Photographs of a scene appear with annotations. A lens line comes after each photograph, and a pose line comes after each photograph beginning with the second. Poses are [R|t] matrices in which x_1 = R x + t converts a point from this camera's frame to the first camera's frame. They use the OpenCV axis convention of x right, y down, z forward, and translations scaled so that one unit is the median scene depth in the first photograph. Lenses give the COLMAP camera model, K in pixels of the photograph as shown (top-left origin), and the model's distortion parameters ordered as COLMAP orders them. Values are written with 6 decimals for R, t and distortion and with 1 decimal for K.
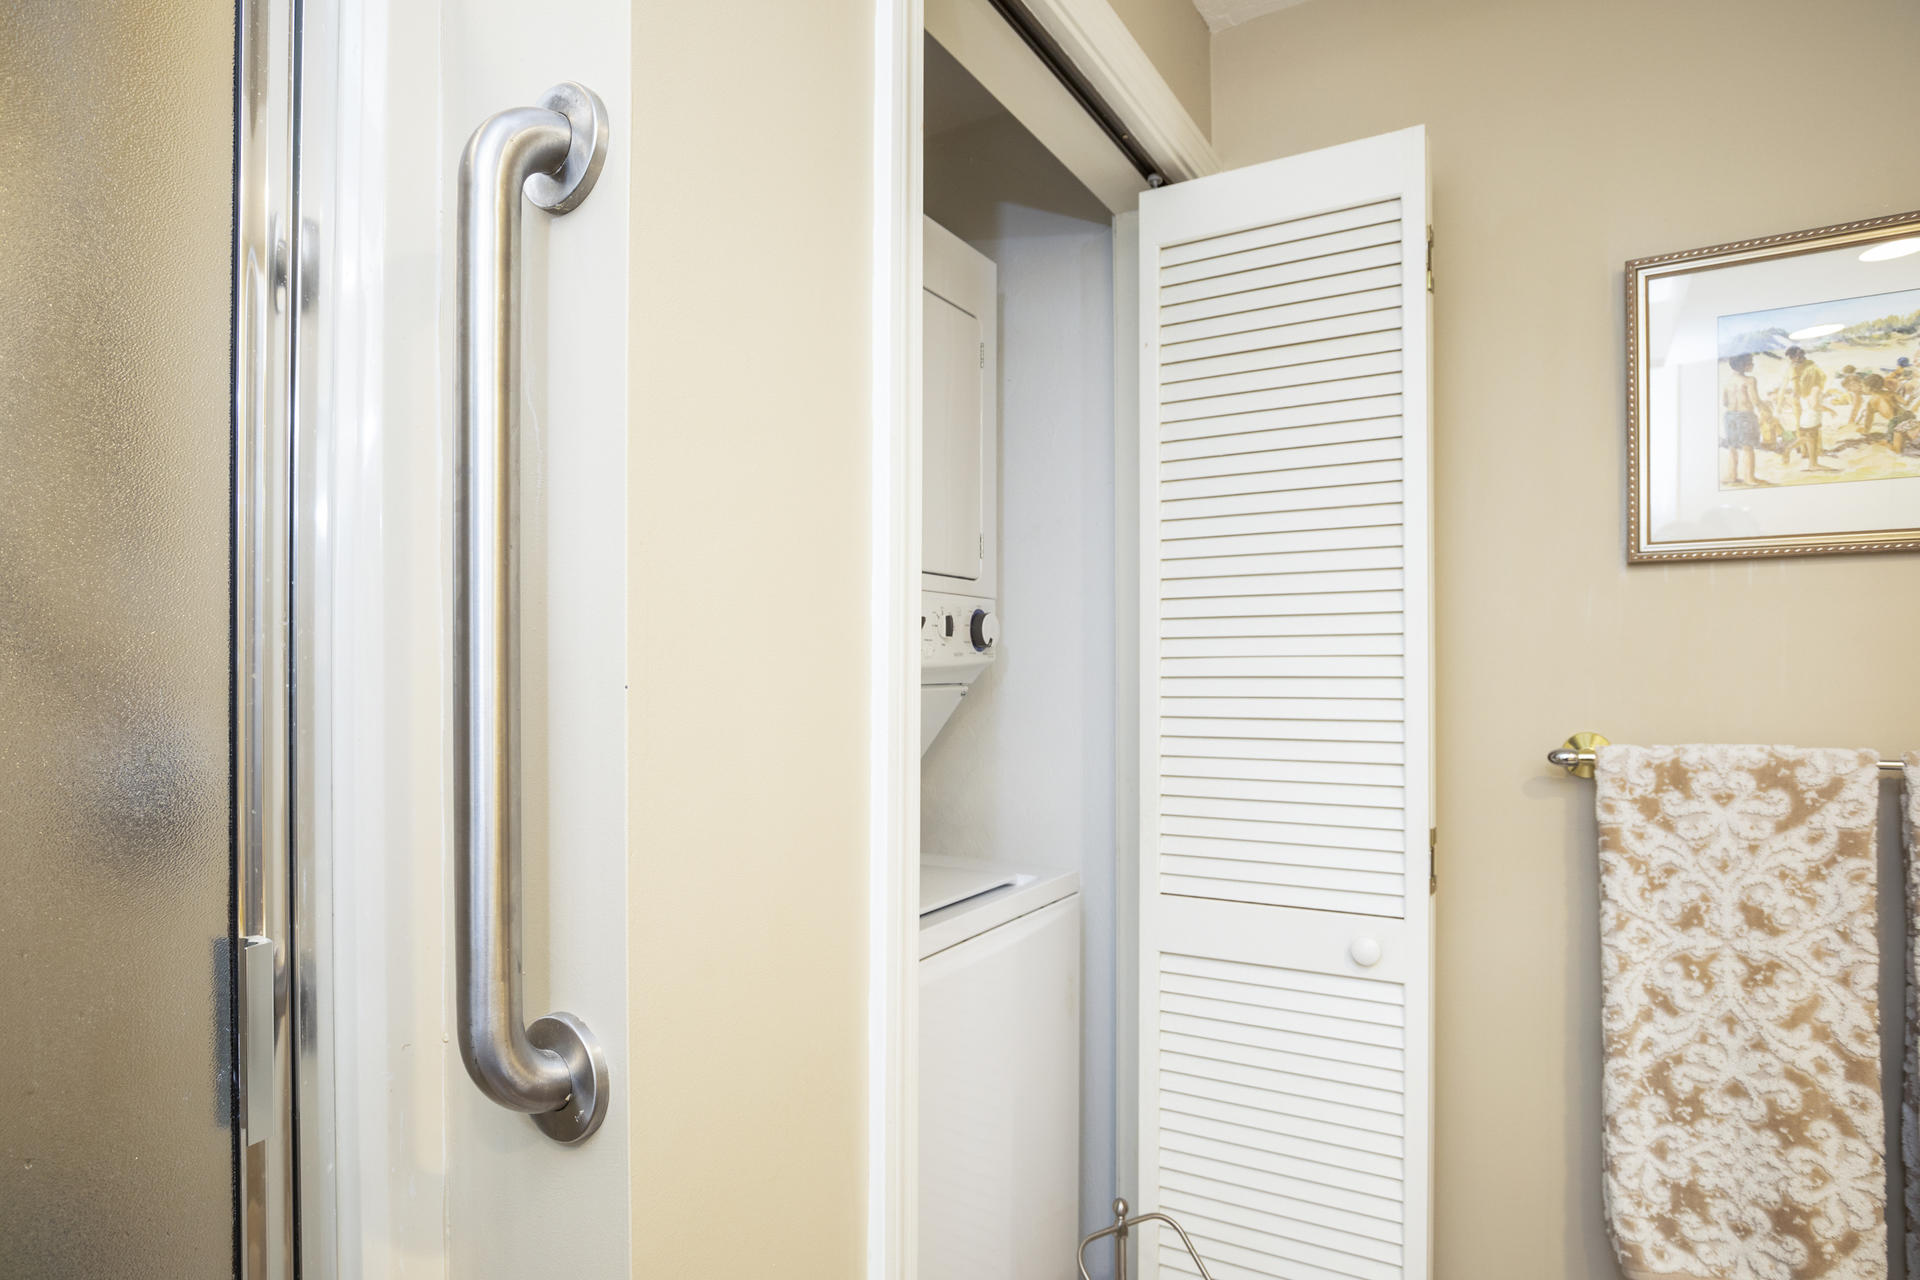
lens RADIAL K [[1029.8, 0, 972.8], [0, 1029.8, 680.5], [0, 0, 1]] dist [-0.004545, -0.005253]
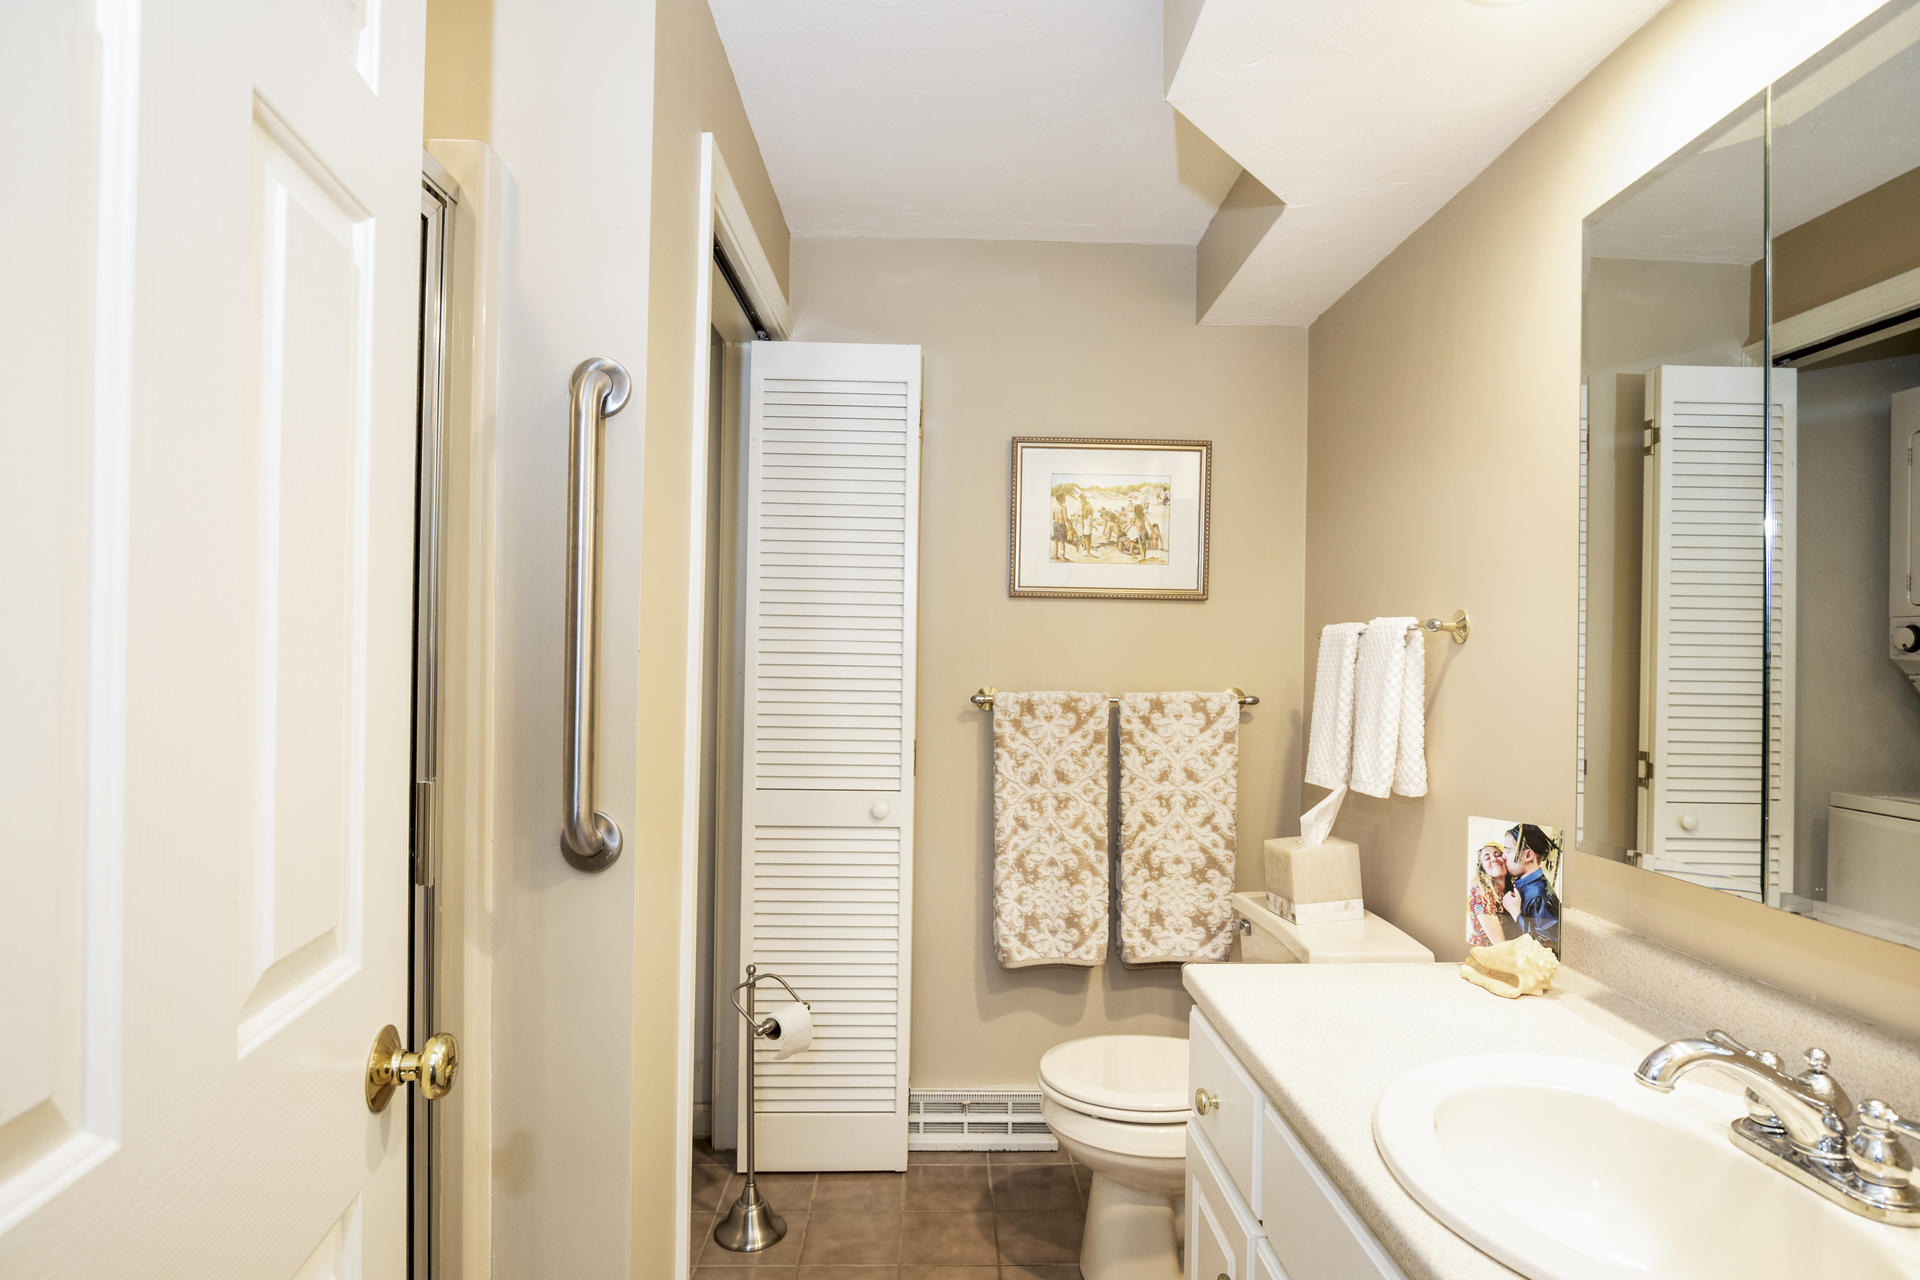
lens RADIAL K [[1029.8, 0, 963.0], [0, 1029.8, 648.2], [0, 0, 1]] dist [-0.004545, -0.005253]
pose [[0.850597, 0.020857, 0.525405, -0.460856], [-0.019259, 0.999778, -0.008510, -0.000642], [-0.525466, -0.002881, 0.850810, -0.609819]]
